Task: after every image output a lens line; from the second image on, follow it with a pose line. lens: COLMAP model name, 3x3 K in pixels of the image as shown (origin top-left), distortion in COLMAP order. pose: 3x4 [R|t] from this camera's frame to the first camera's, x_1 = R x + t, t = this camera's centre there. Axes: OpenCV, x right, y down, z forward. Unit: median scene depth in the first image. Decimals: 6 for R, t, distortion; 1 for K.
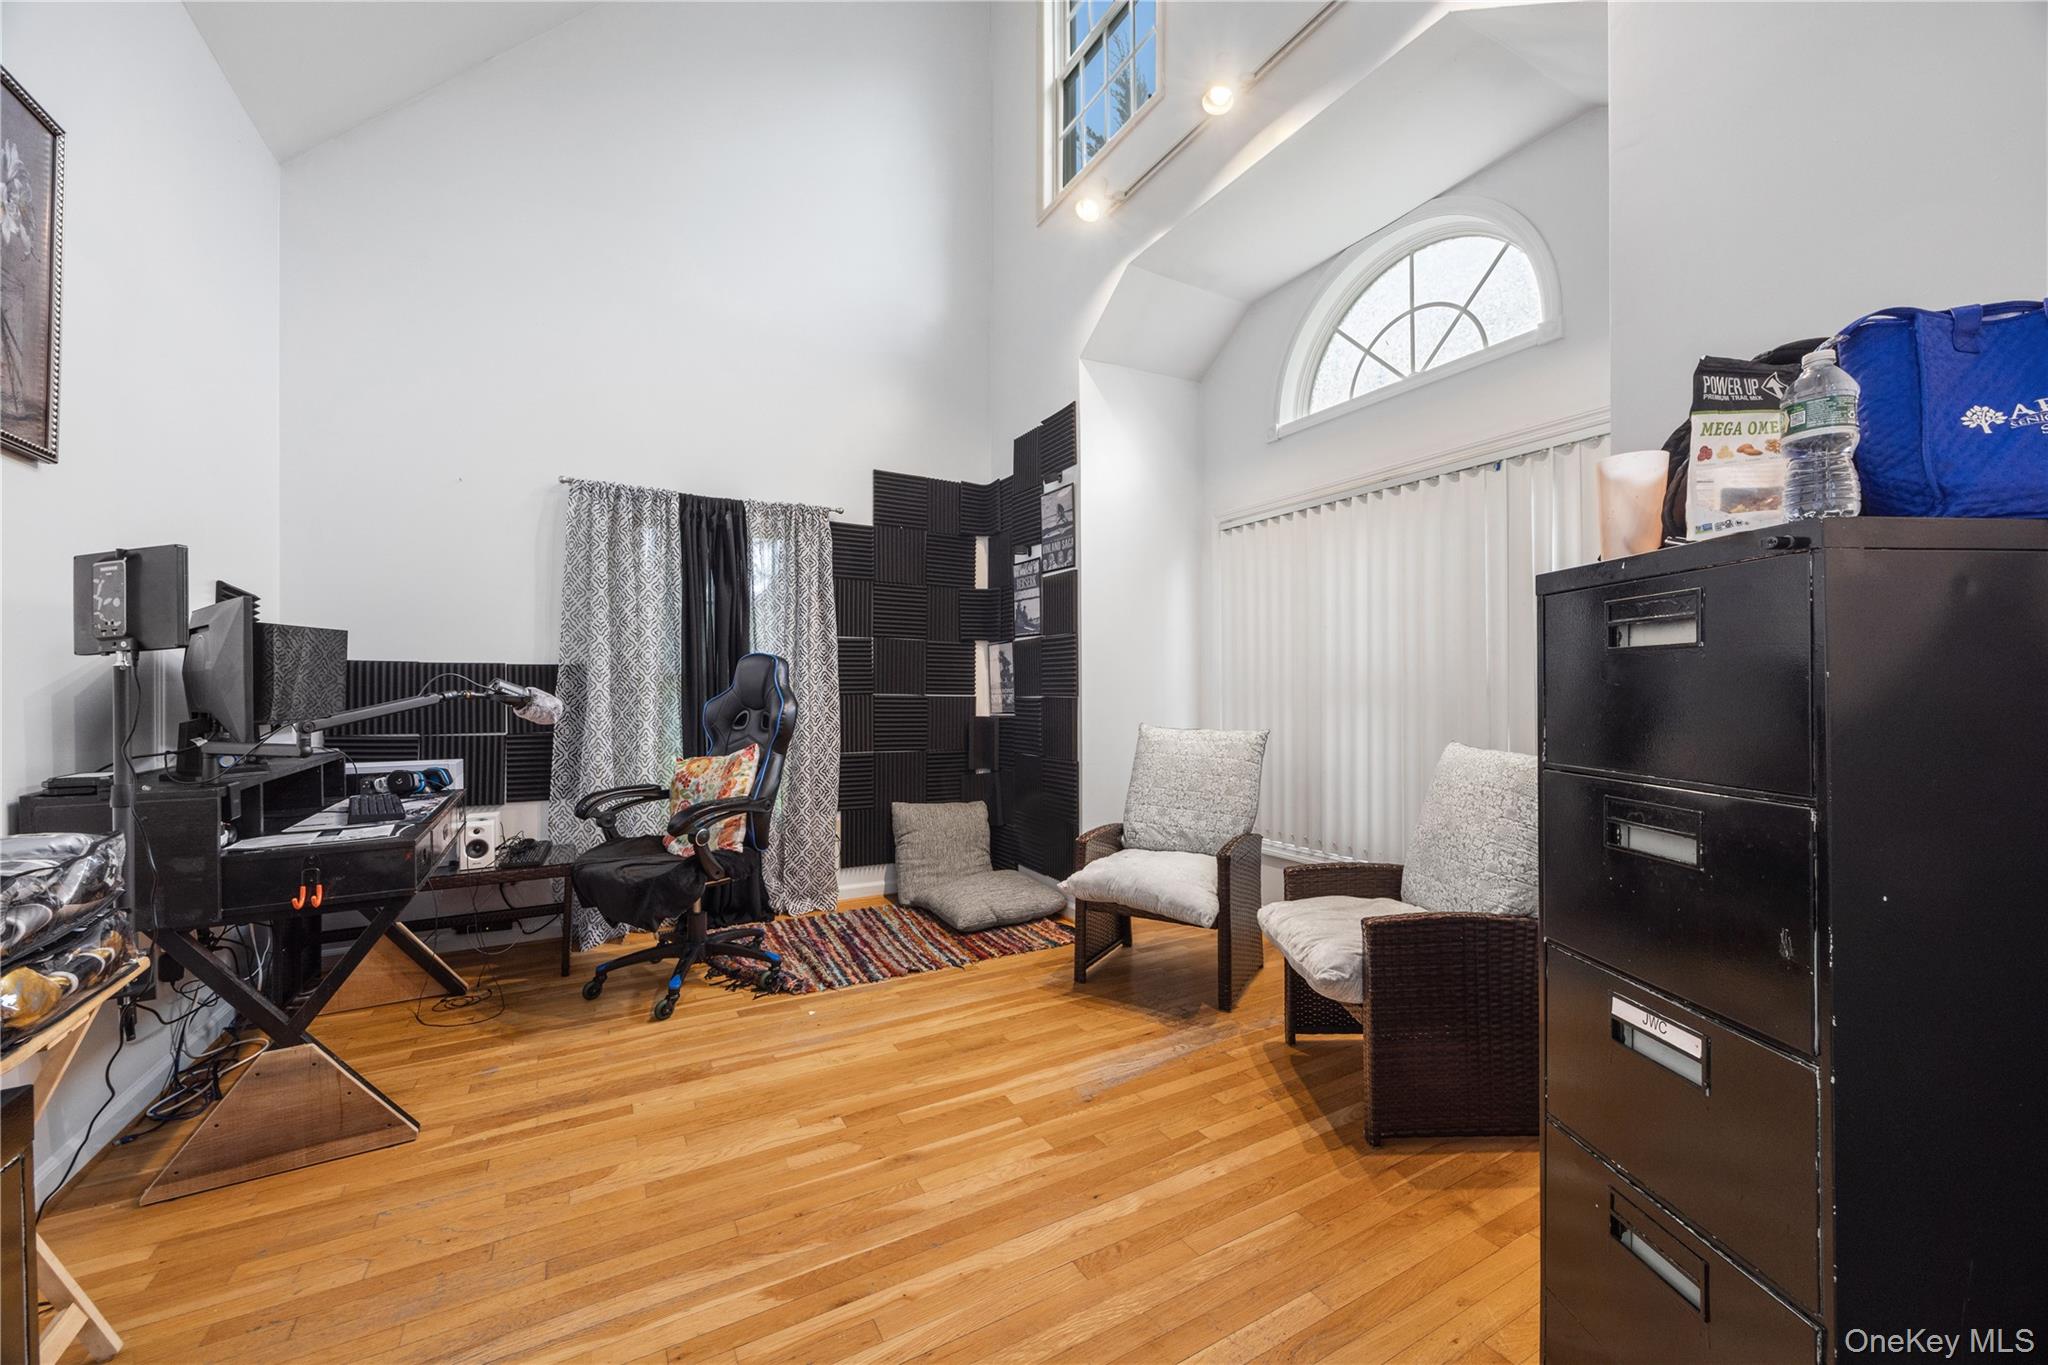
lens RADIAL K [[781.6, 0, 1027.6], [0, 781.6, 687.9], [0, 0, 1]] dist [-0.002948, -0.000003]
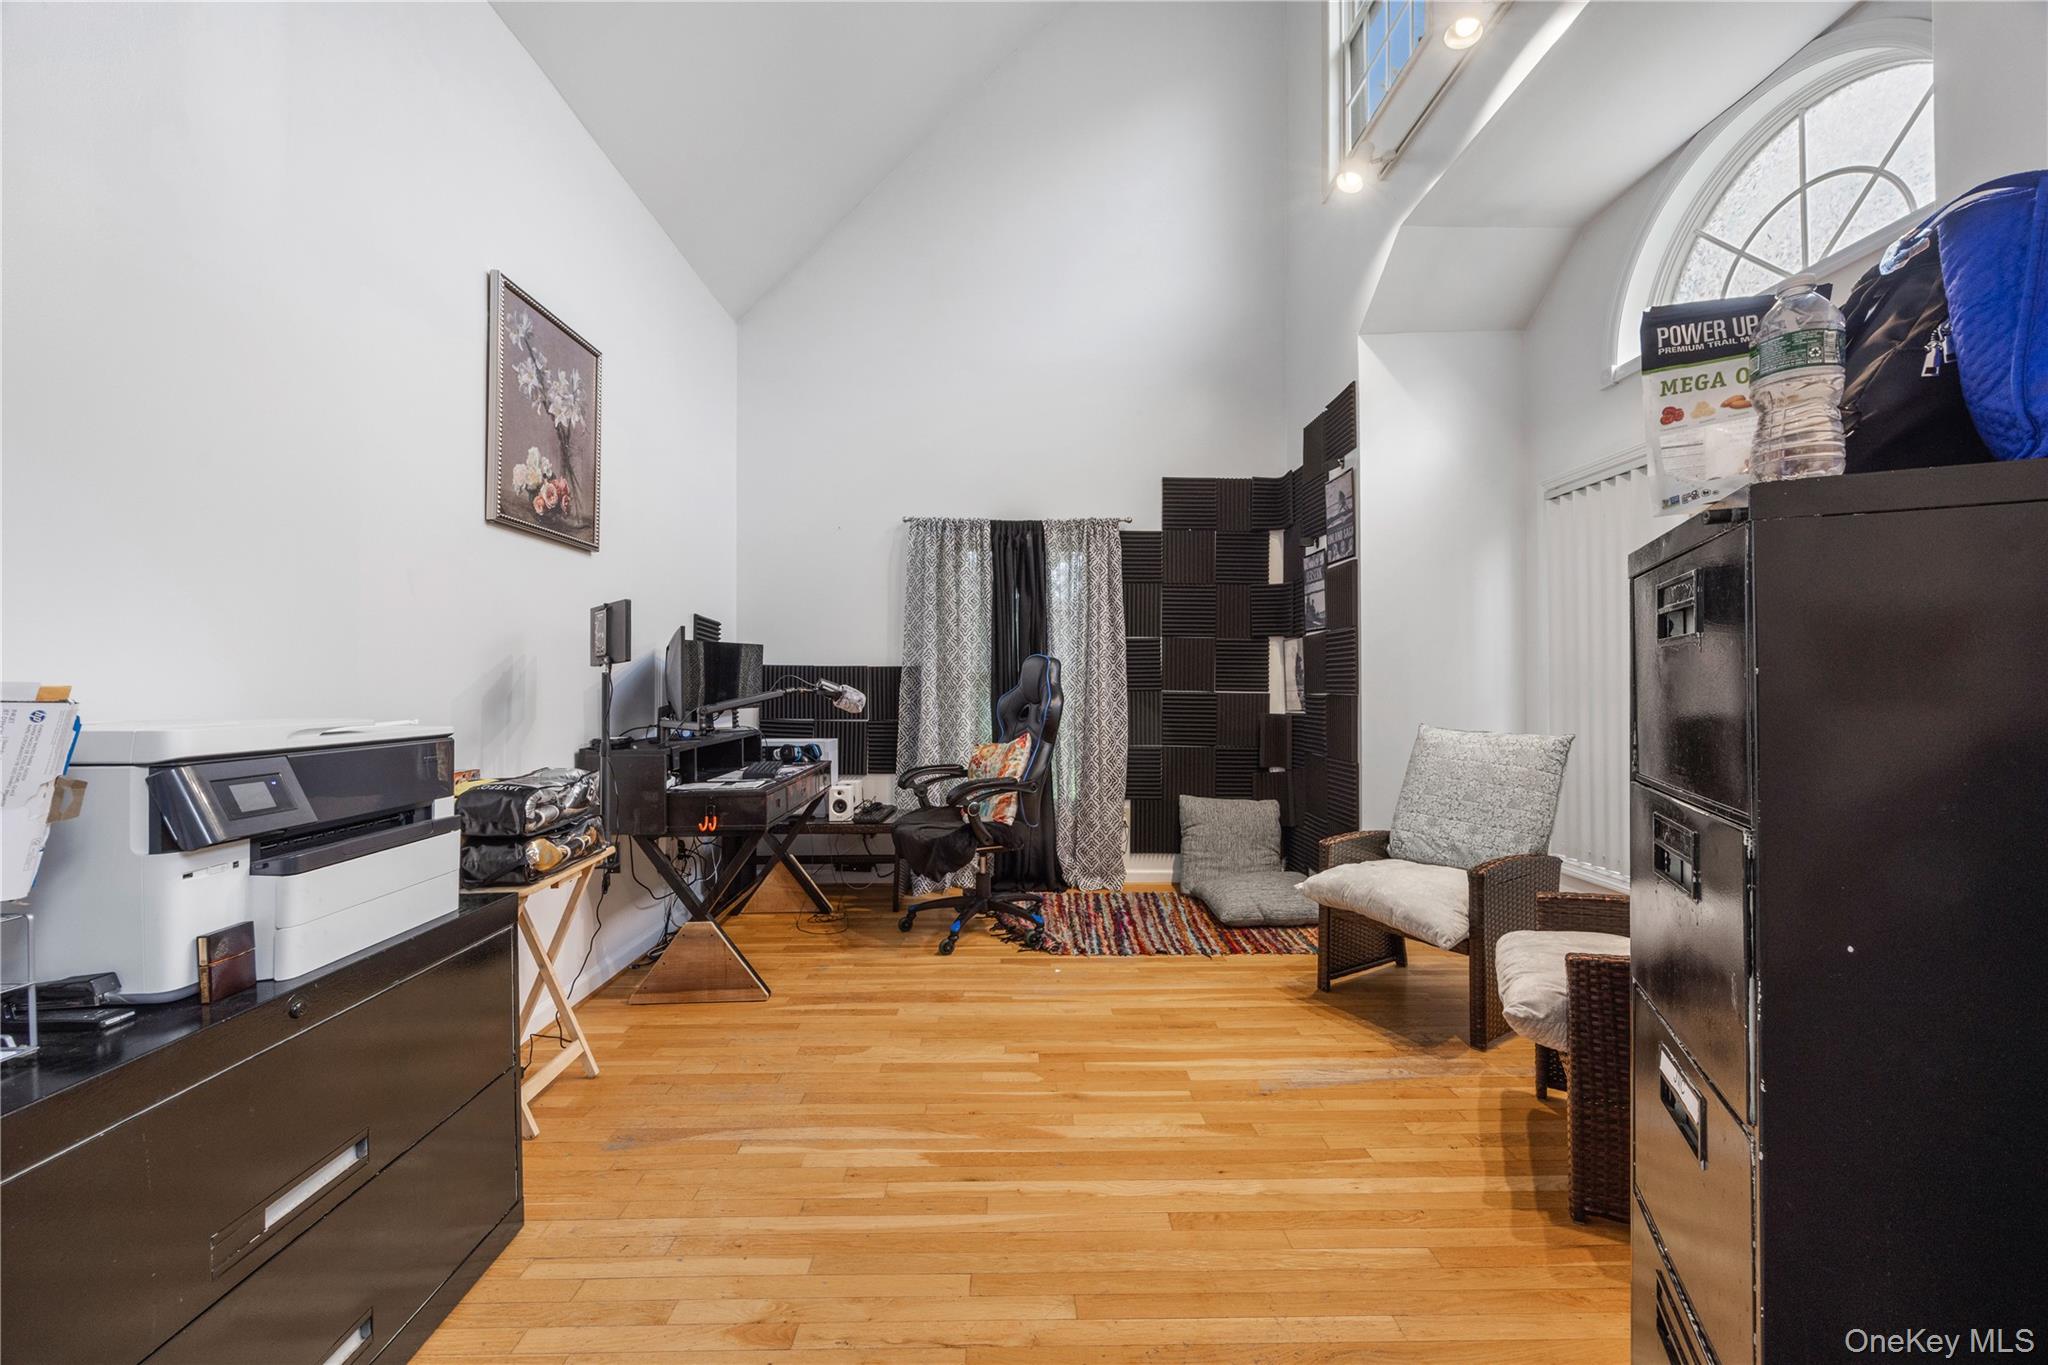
lens RADIAL K [[781.6, 0, 1013.2], [0, 781.6, 680.9], [0, 0, 1]] dist [-0.002948, -0.000003]
pose [[0.879593, -0.002468, -0.475721, 0.202811], [0.000411, 0.999990, -0.004427, -0.001115], [0.475727, 0.003698, 0.879585, -0.032994]]
